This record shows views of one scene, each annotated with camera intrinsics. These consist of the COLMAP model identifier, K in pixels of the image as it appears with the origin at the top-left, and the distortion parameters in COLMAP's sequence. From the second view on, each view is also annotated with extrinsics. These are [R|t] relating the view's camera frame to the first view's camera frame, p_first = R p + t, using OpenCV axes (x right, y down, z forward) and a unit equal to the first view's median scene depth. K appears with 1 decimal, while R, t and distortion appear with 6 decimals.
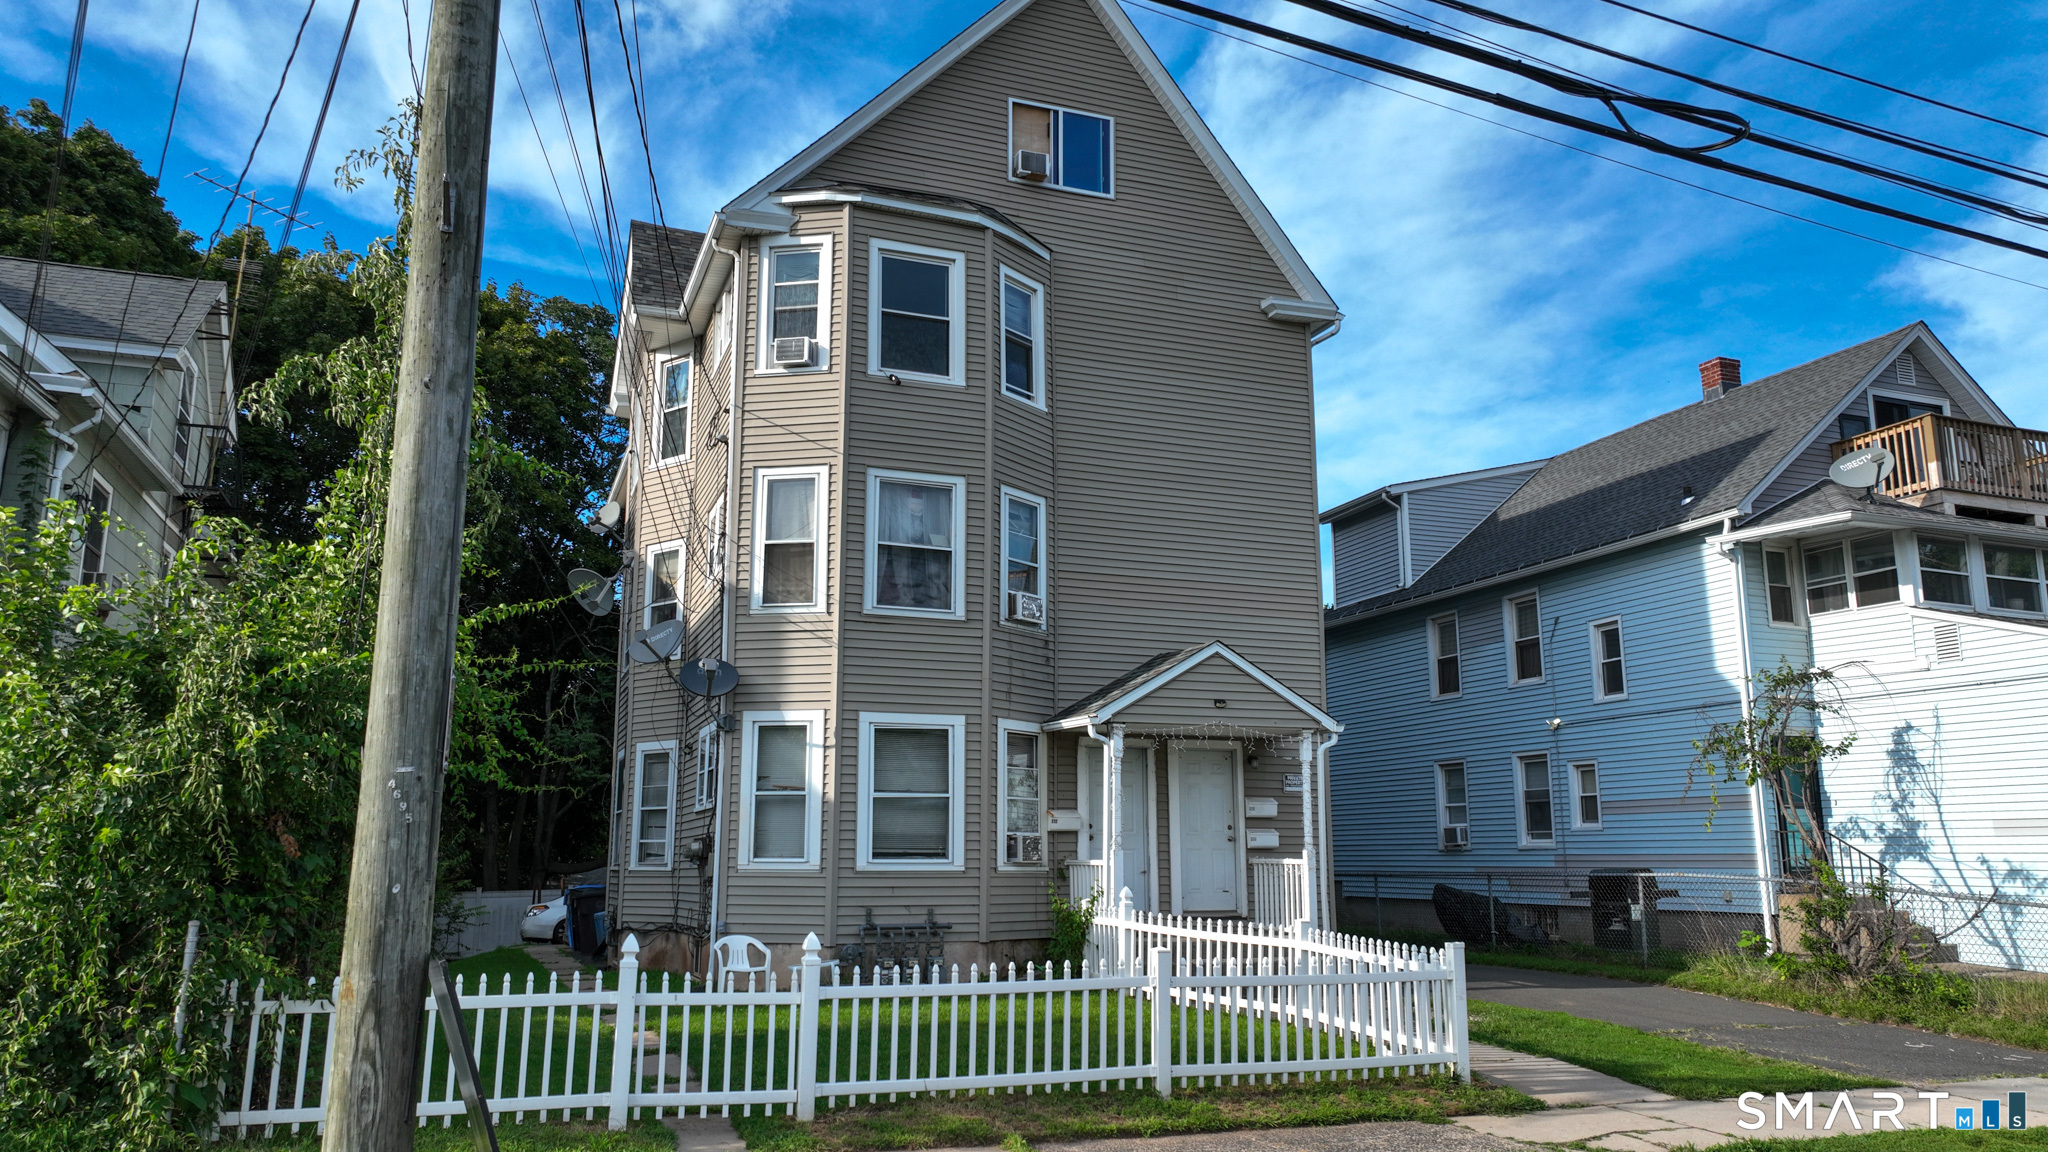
lens RADIAL K [[1443.3, 0, 1018.7], [0, 1443.3, 576.3], [0, 0, 1]] dist [-0.015789, 0.031000]
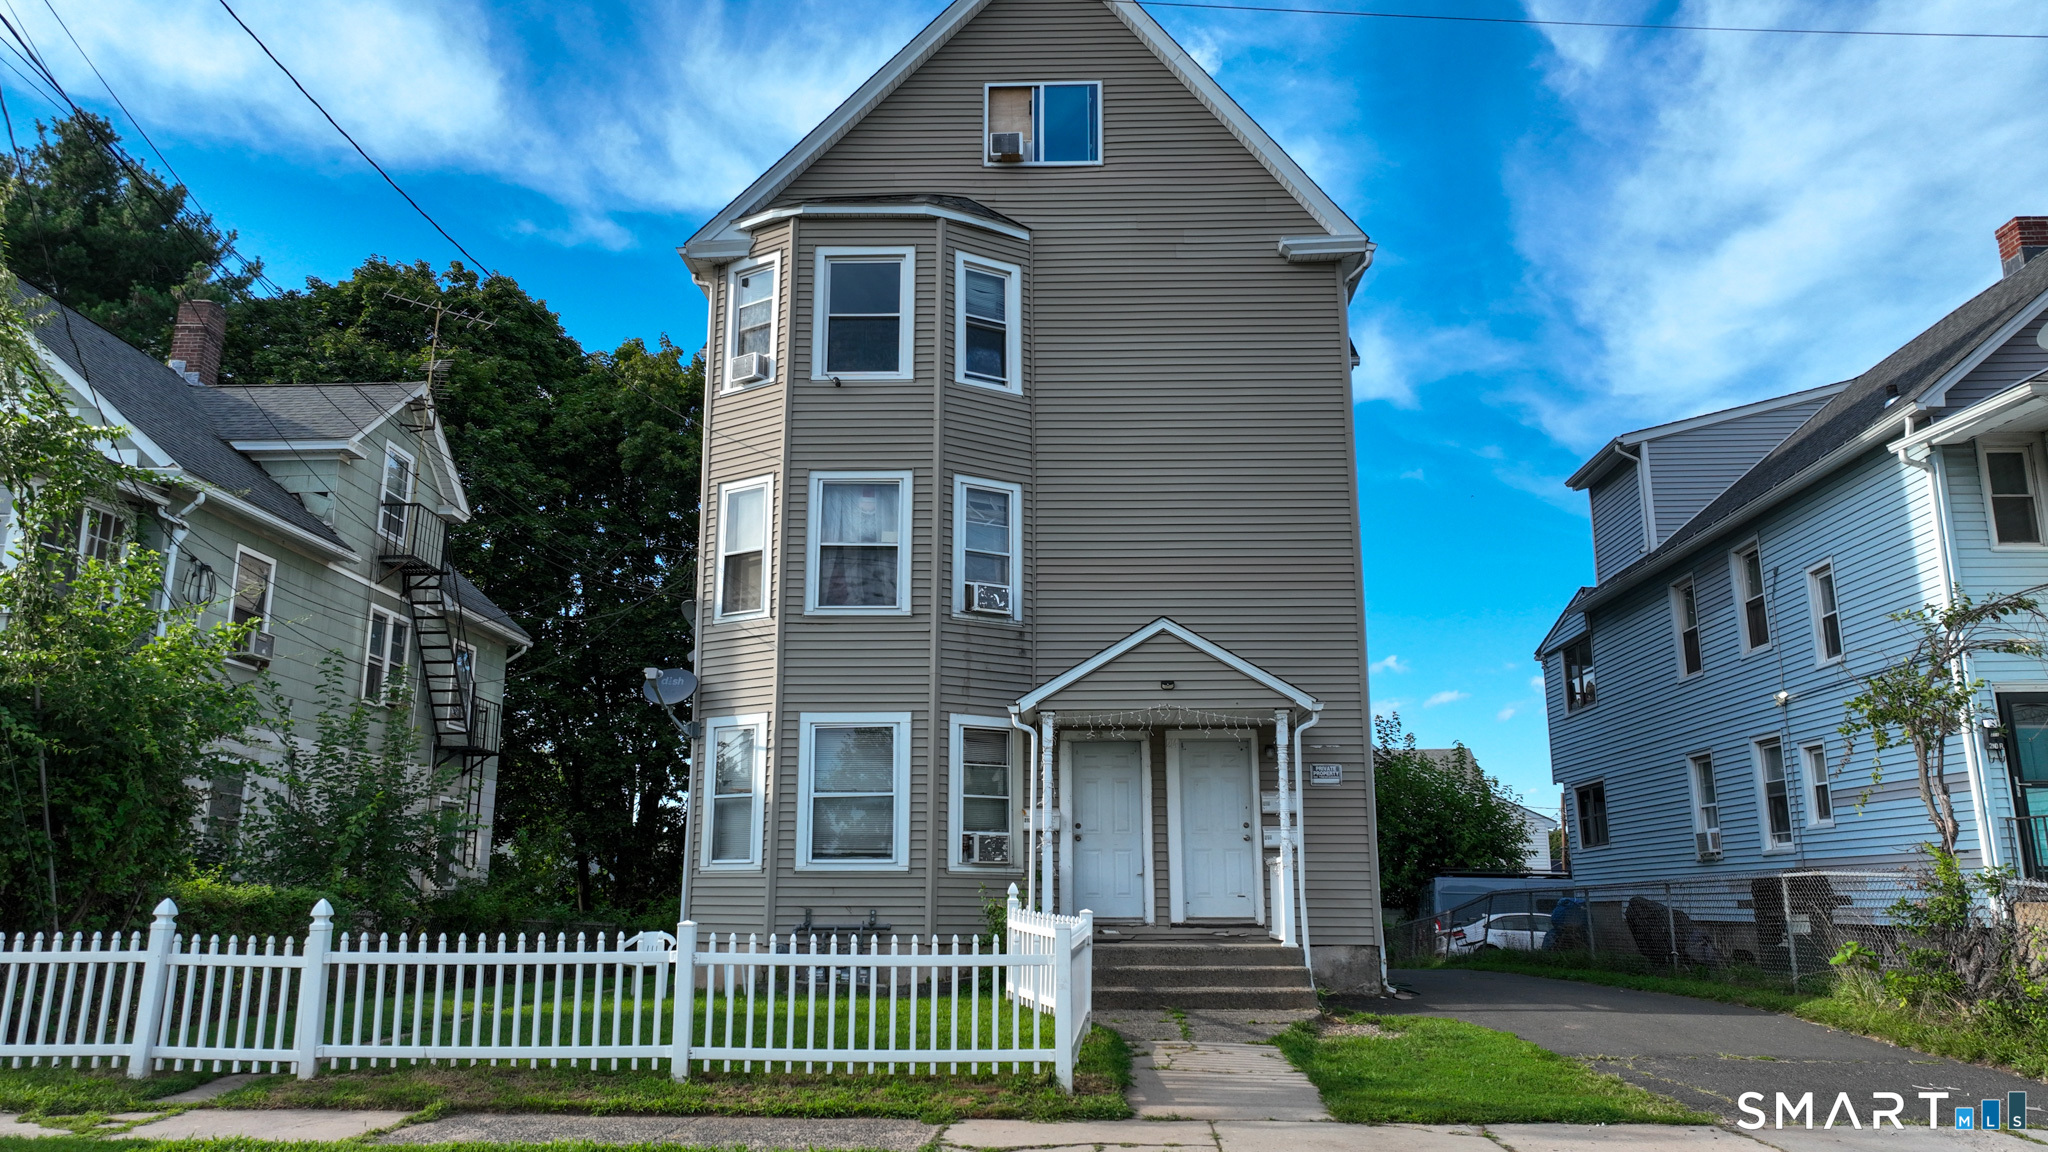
lens RADIAL K [[1443.3, 0, 1018.7], [0, 1443.3, 576.3], [0, 0, 1]] dist [-0.015789, 0.031000]
pose [[0.923255, -0.086392, -0.374347, 0.390980], [0.074737, 0.996162, -0.045571, 0.053111], [0.376847, 0.014096, 0.926168, 0.118146]]
